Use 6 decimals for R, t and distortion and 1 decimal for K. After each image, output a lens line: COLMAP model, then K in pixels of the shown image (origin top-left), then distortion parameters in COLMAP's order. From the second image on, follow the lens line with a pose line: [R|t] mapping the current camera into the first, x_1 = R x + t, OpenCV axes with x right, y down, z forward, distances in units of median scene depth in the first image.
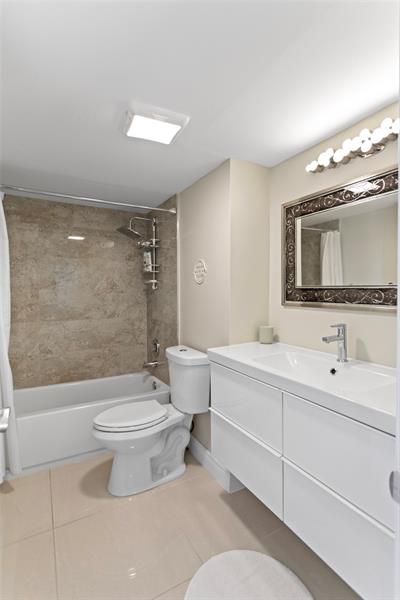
lens RADIAL K [[286.3, 0, 199.7], [0, 286.3, 291.6], [0, 0, 1]] dist [0.008880, 0.000209]
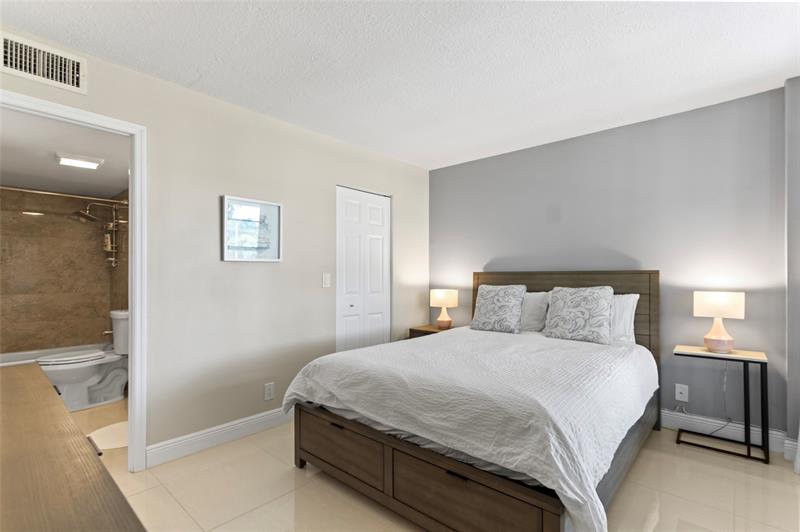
lens RADIAL K [[381.8, 0, 395.7], [0, 381.8, 271.0], [0, 0, 1]] dist [0.008880, 0.000209]
pose [[0.949270, 0.003251, 0.314446, 0.427721], [0.004711, 0.999687, -0.024557, 0.053527], [-0.314428, 0.024792, 0.948958, -0.805578]]
